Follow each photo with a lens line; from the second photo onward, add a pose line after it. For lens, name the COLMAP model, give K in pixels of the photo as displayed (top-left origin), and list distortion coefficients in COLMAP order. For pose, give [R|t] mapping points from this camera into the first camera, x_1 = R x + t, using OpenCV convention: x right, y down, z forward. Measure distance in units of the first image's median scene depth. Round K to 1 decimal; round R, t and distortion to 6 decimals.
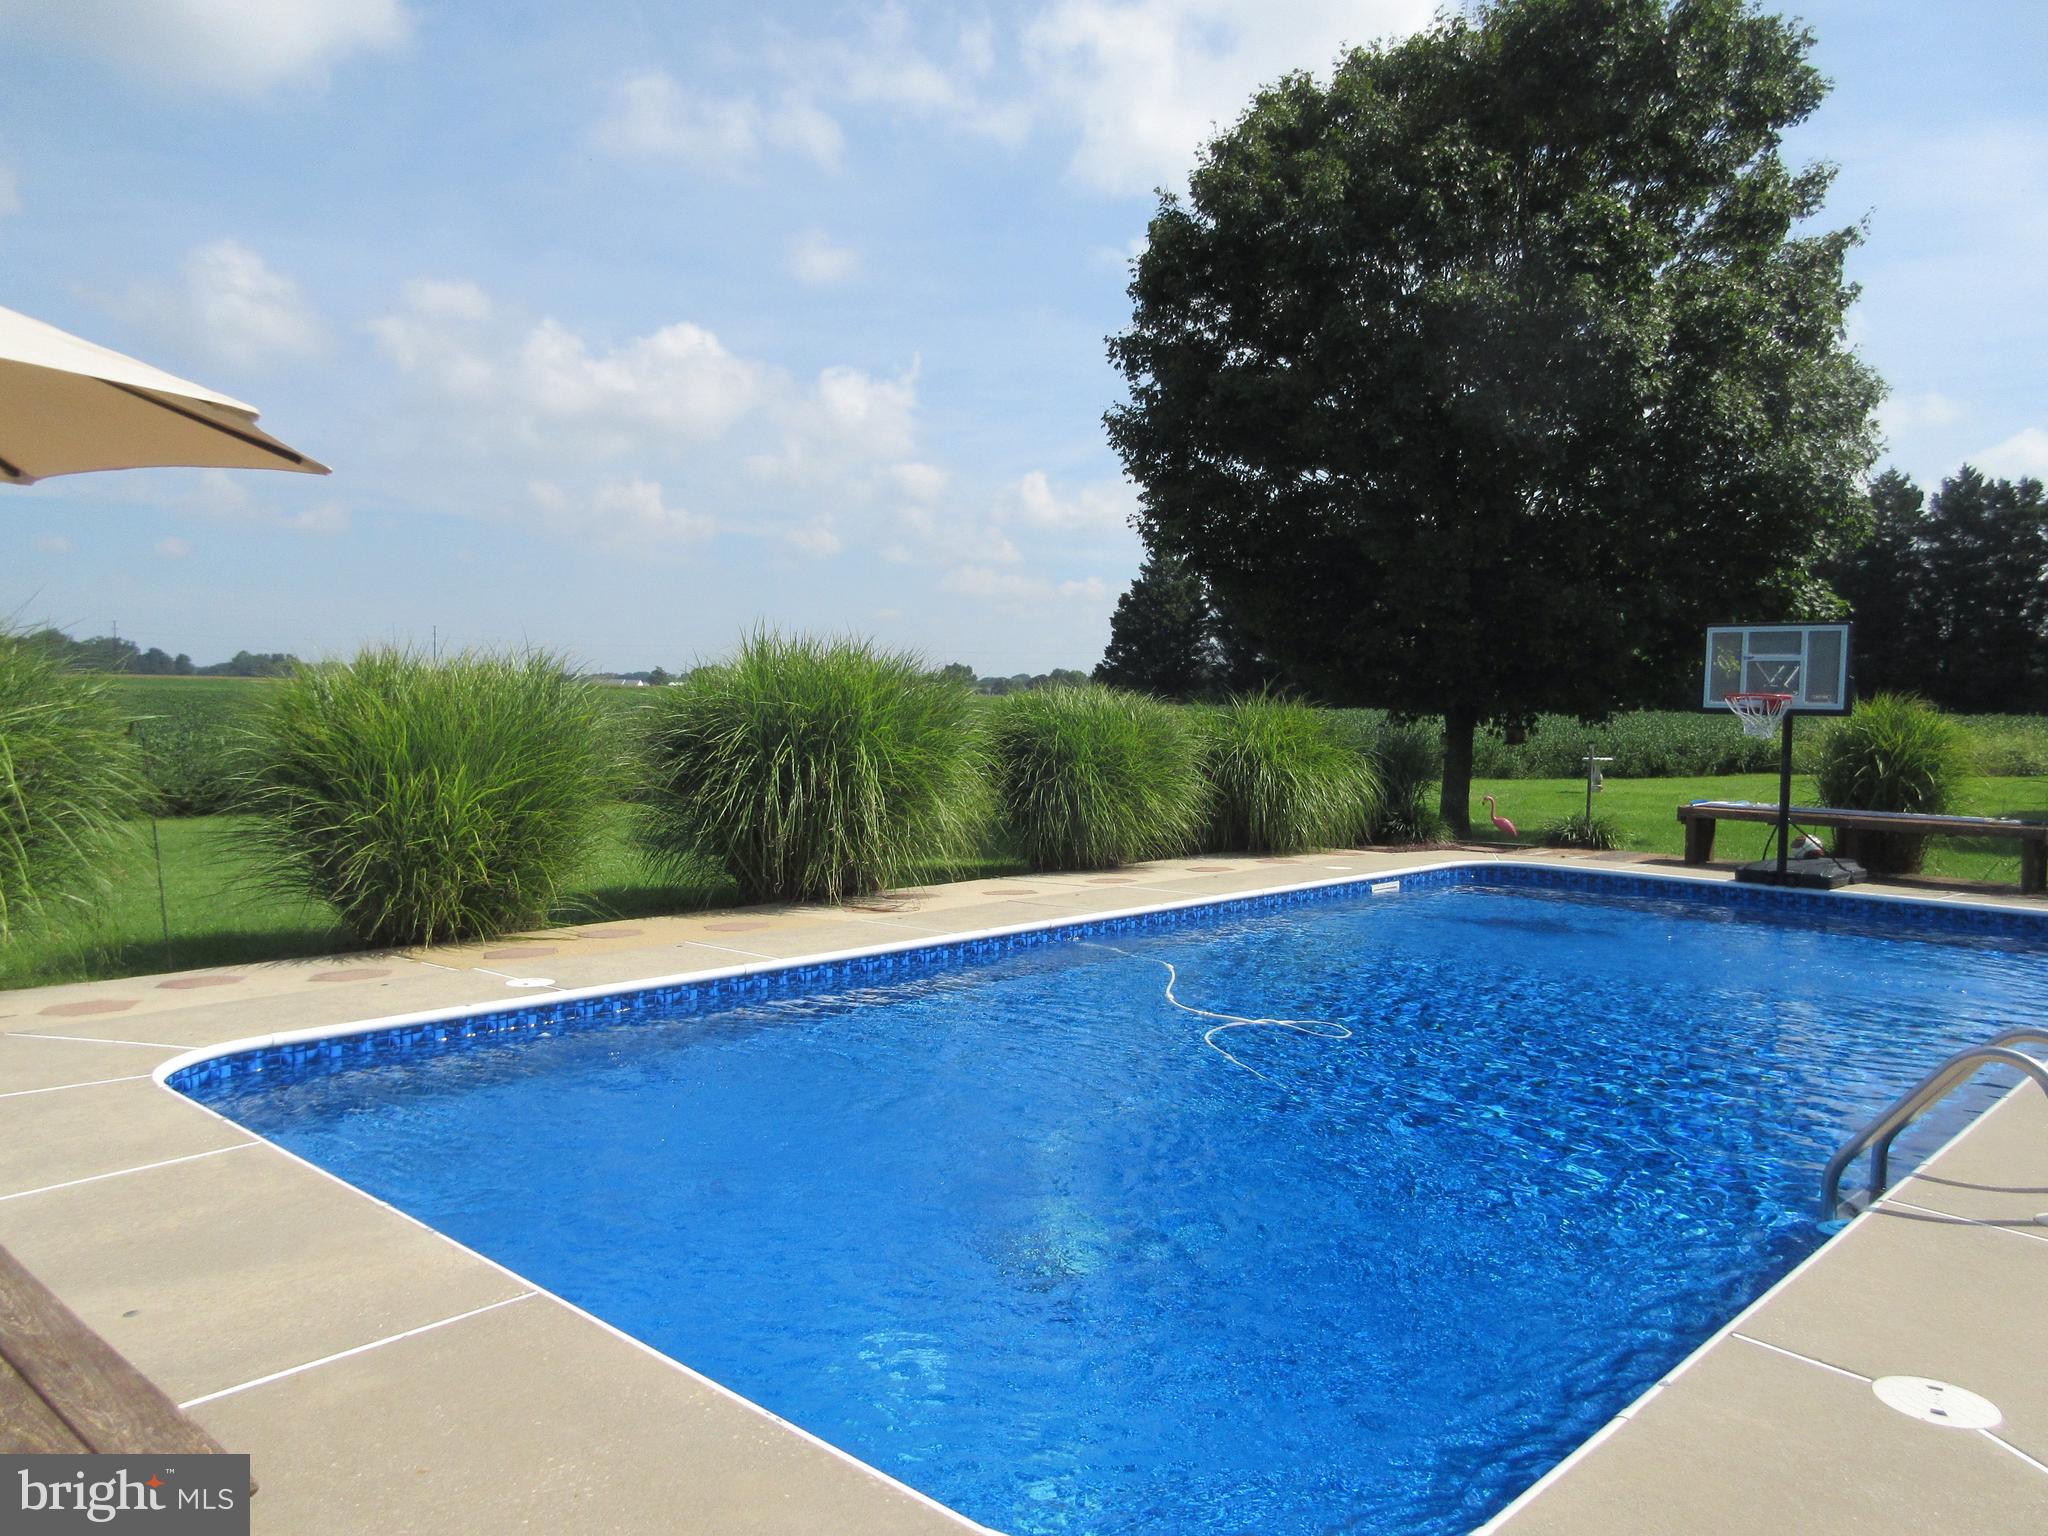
lens RADIAL K [[1523.9, 0, 1051.1], [0, 1523.9, 770.2], [0, 0, 1]] dist [-0.004814, 0.007436]
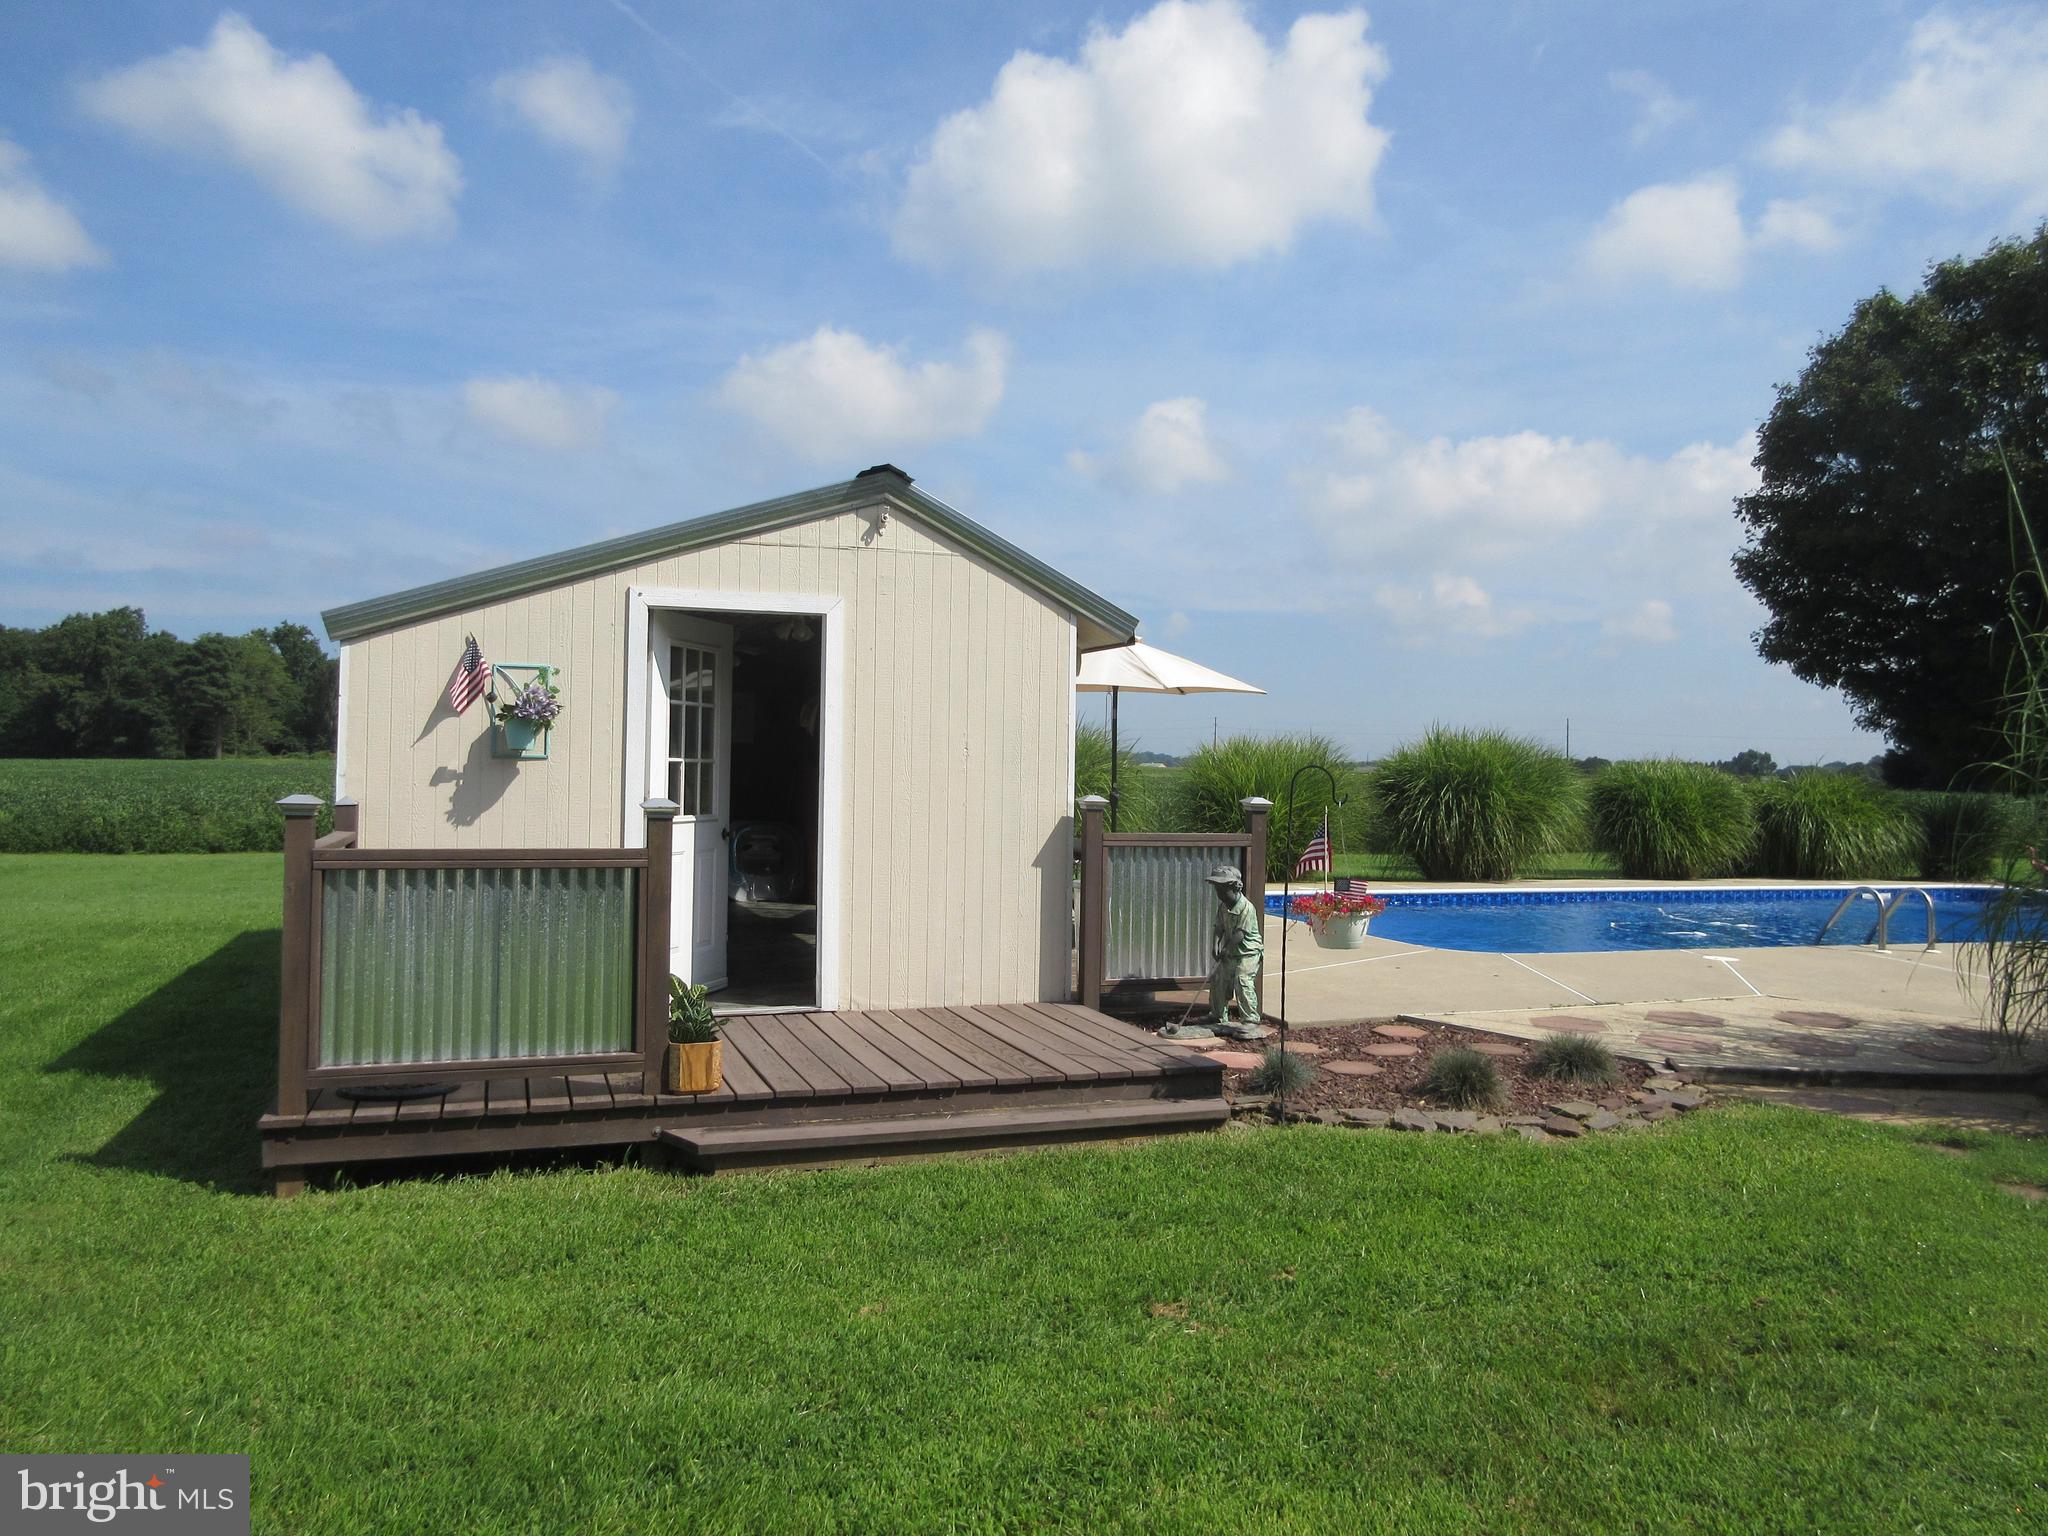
lens RADIAL K [[1534.8, 0, 1020.5], [0, 1534.8, 757.7], [0, 0, 1]] dist [-0.012021, 0.008411]
pose [[0.872299, 0.000079, -0.488973, 0.177497], [-0.032239, 0.997833, -0.057351, 0.043851], [0.487909, 0.065791, 0.870412, -0.537082]]
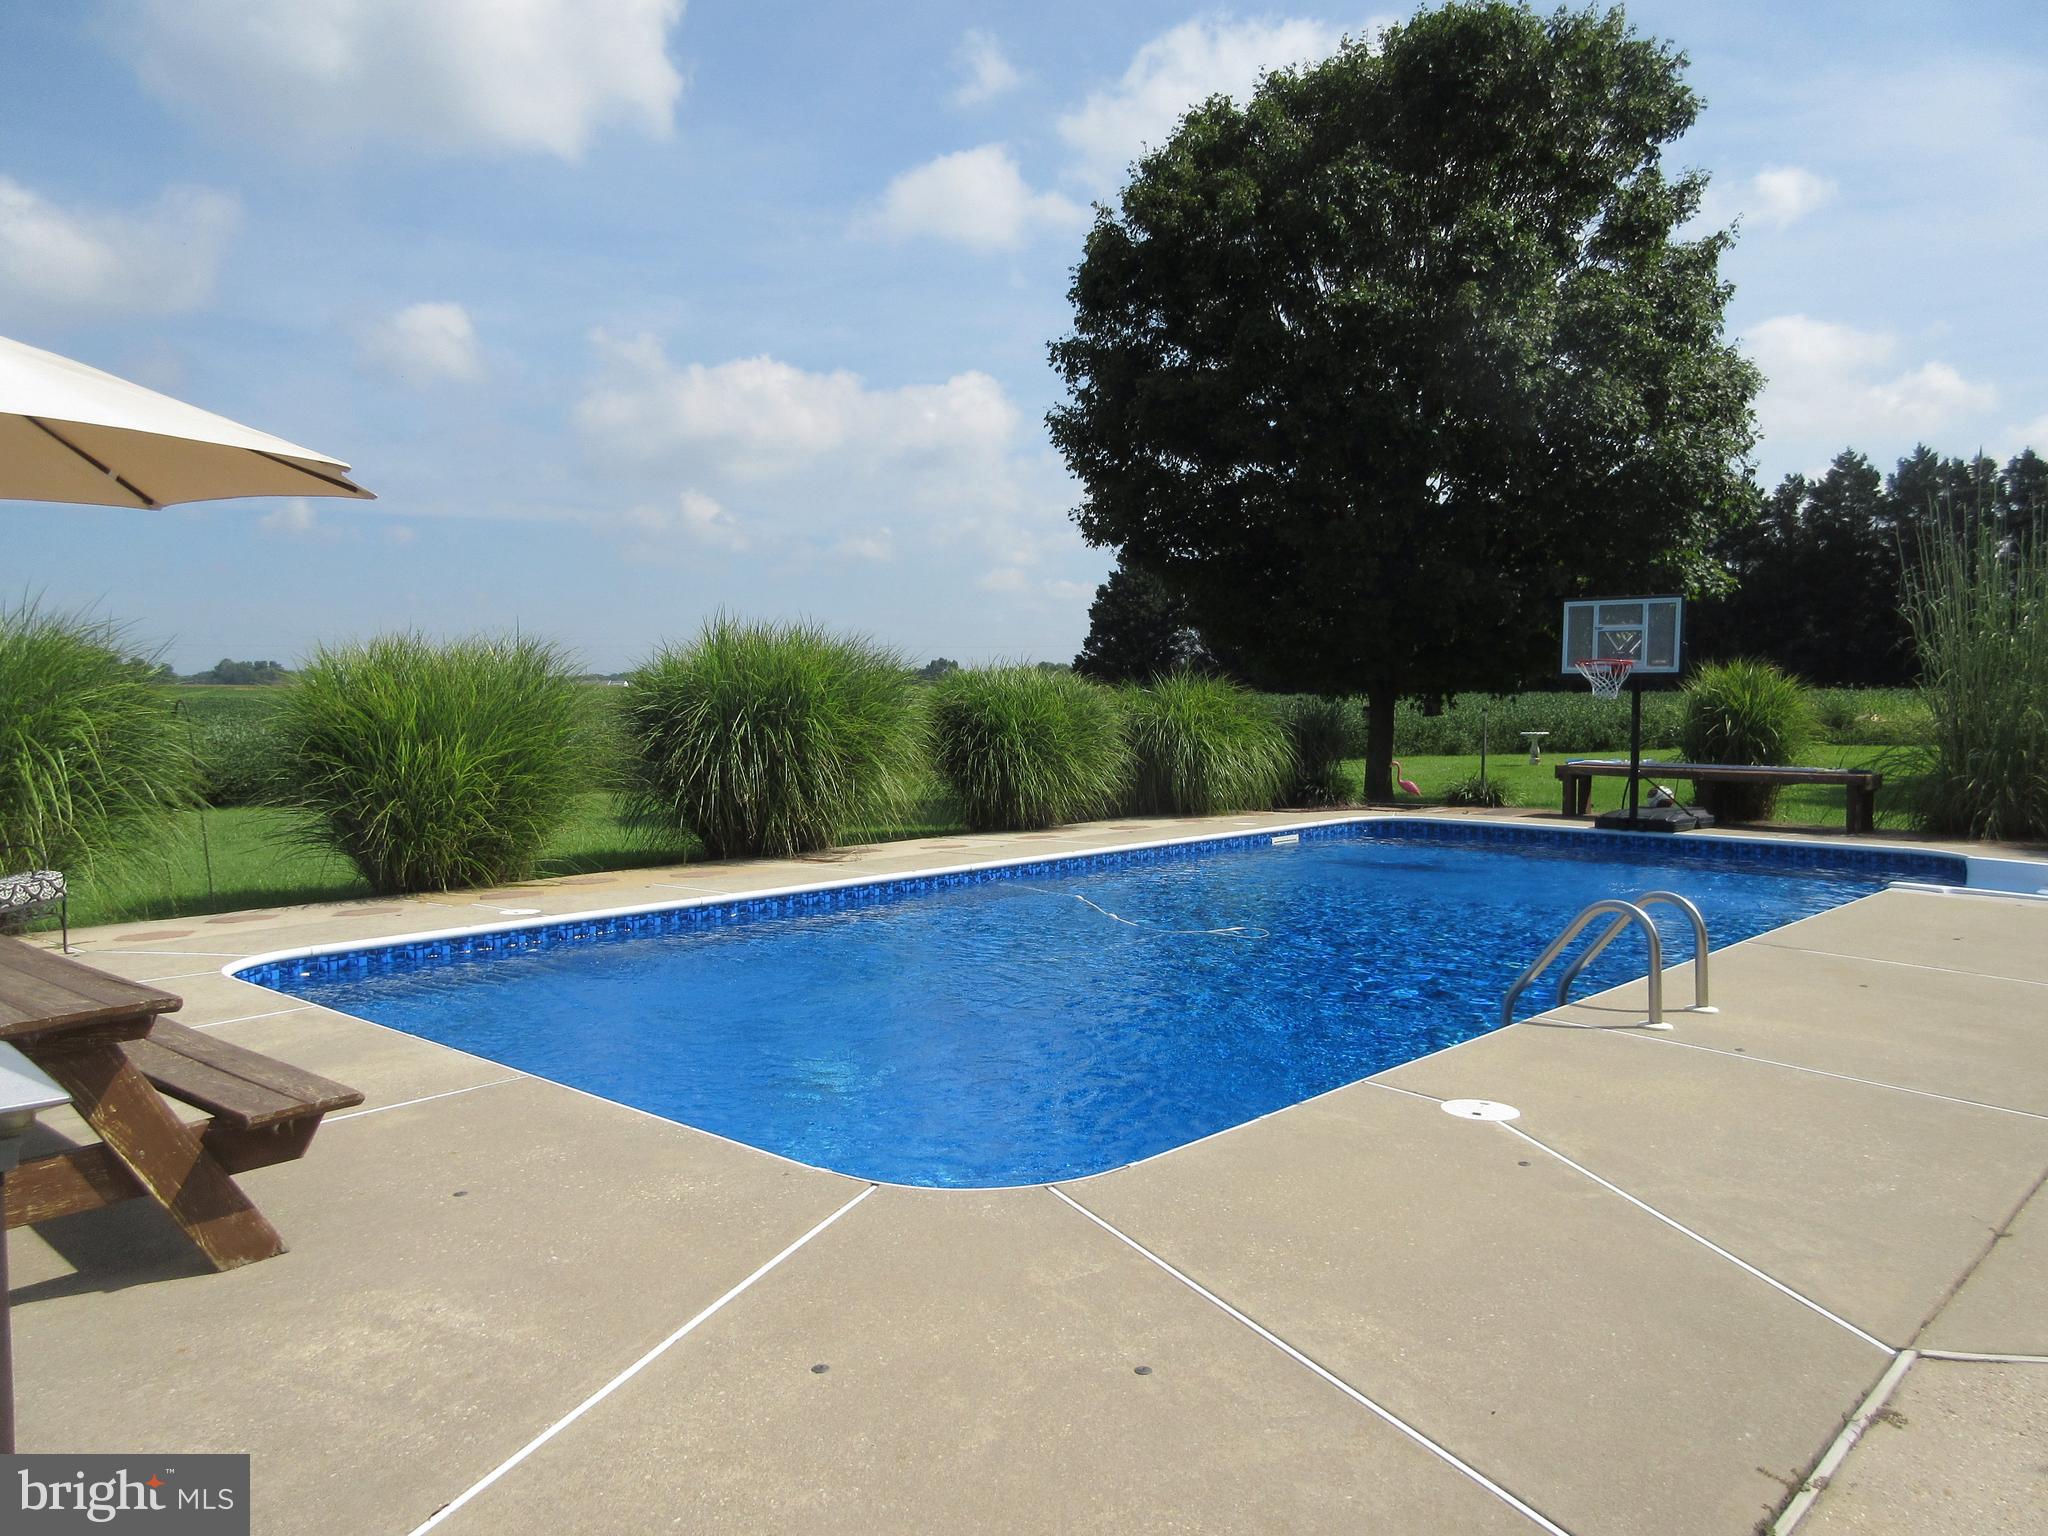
lens RADIAL K [[1534.8, 0, 1020.5], [0, 1534.8, 757.7], [0, 0, 1]] dist [-0.012021, 0.008411]
pose [[0.999812, -0.014823, -0.012465, 0.032462], [0.014763, 0.999879, -0.004872, 0.015413], [0.012536, 0.004687, 0.999910, -0.095761]]
